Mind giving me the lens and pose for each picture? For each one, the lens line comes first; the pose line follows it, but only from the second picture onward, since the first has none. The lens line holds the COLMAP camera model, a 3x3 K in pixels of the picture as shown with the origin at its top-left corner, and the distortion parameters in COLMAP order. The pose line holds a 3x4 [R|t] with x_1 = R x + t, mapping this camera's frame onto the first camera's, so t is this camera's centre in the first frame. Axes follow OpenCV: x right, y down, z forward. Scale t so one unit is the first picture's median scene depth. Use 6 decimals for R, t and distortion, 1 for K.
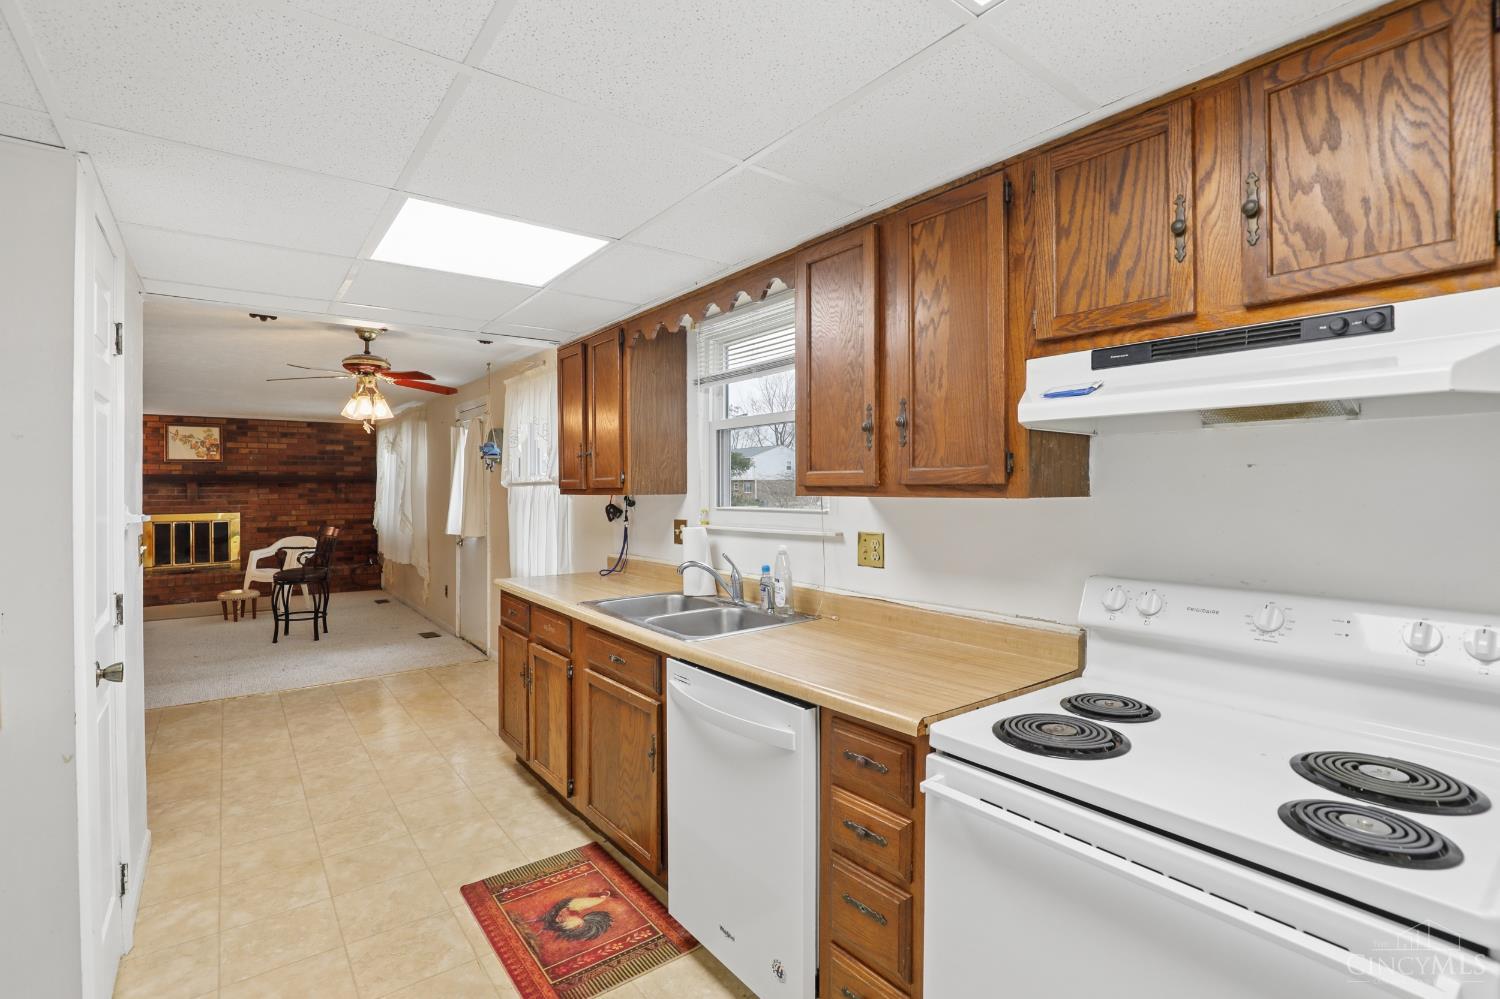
lens RADIAL K [[693.9, 0, 750.5], [0, 693.9, 489.4], [0, 0, 1]] dist [-0.027821, 0.001889]
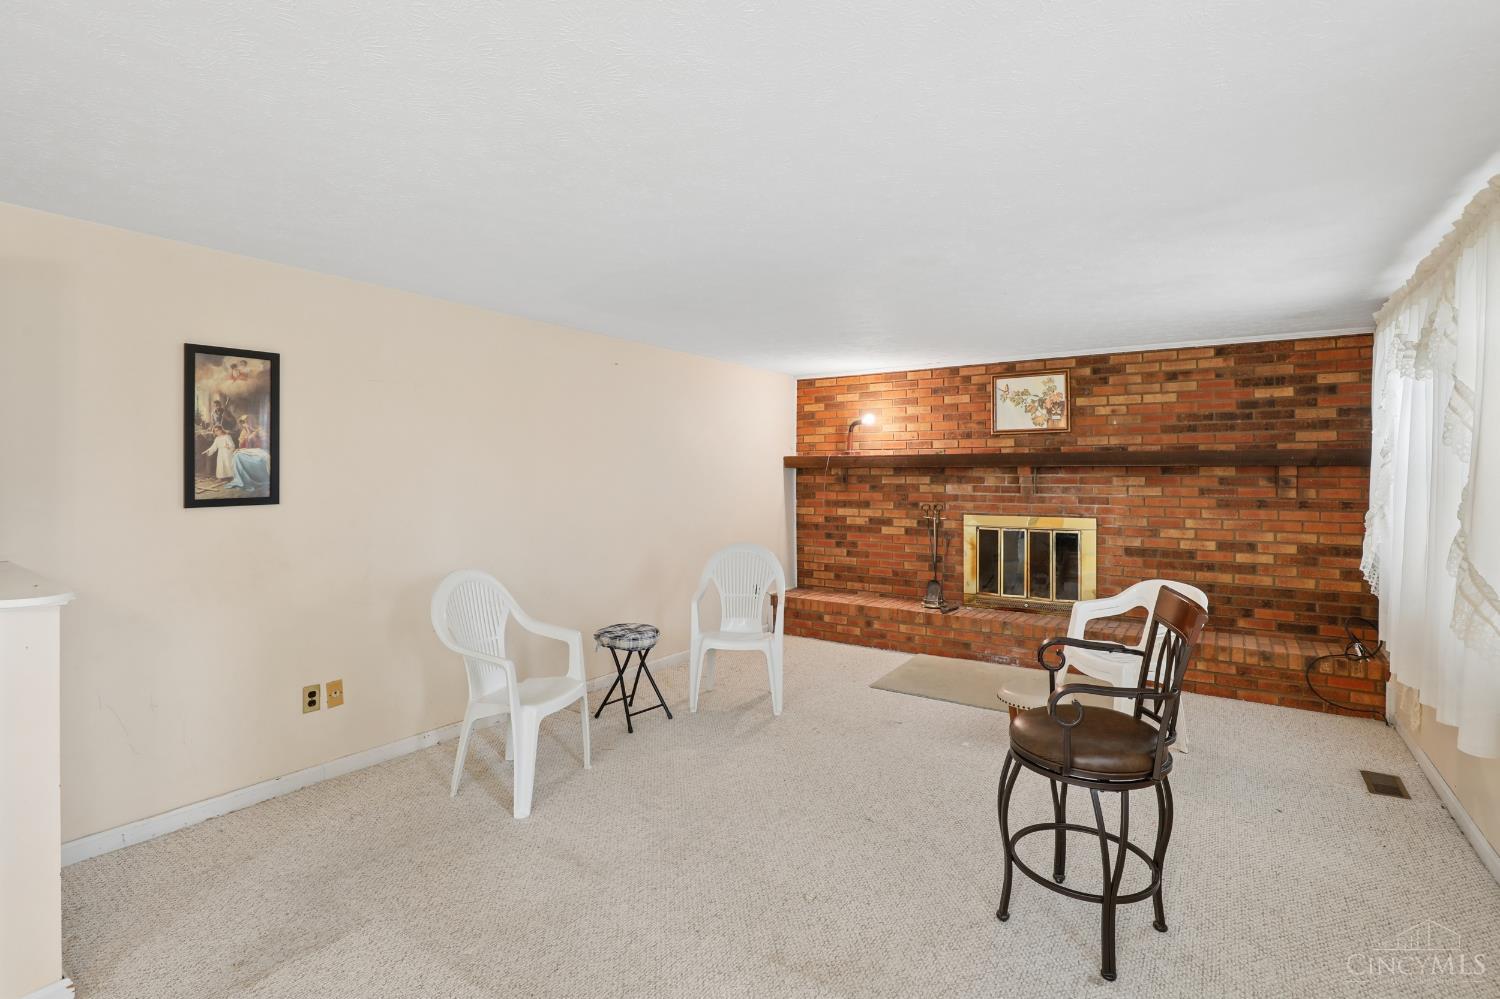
lens RADIAL K [[693.9, 0, 757.6], [0, 693.9, 464.5], [0, 0, 1]] dist [-0.027821, 0.001889]
pose [[0.312205, -0.010123, -0.949961, -0.319854], [-0.009109, 0.999865, -0.013649, -0.001056], [0.949971, 0.012914, 0.312071, 0.614268]]
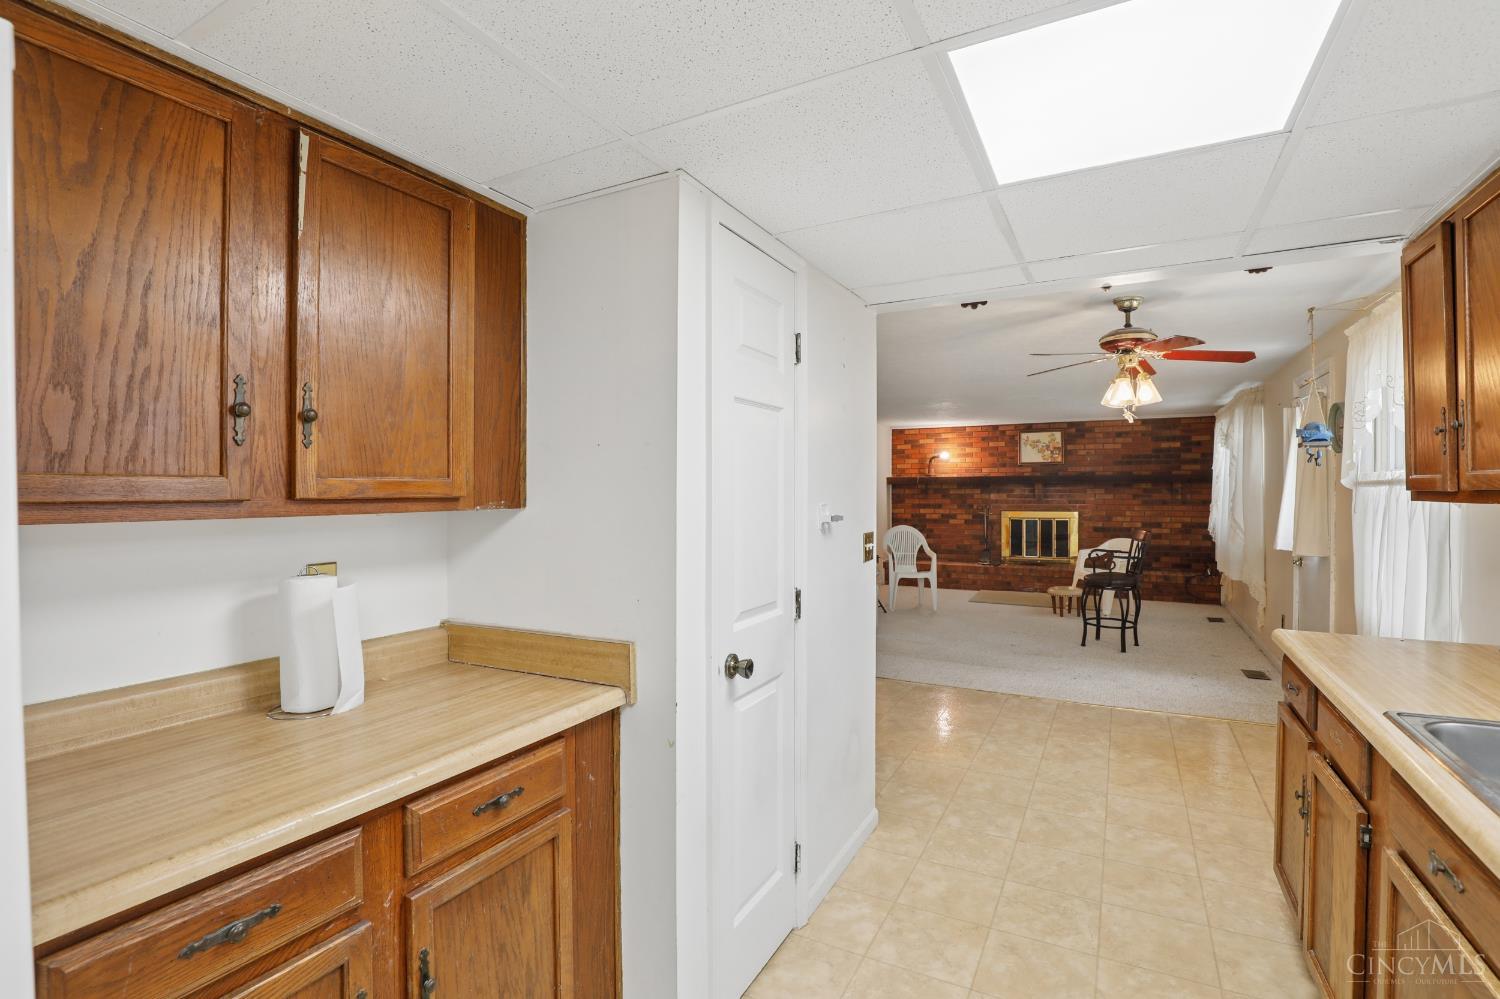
lens RADIAL K [[693.9, 0, 752.3], [0, 693.9, 491.3], [0, 0, 1]] dist [-0.027821, 0.001889]
pose [[0.412799, 0.005550, -0.910805, 0.006131], [-0.002838, 0.999984, 0.004807, -0.000991], [0.910818, 0.000601, 0.412809, 0.126664]]
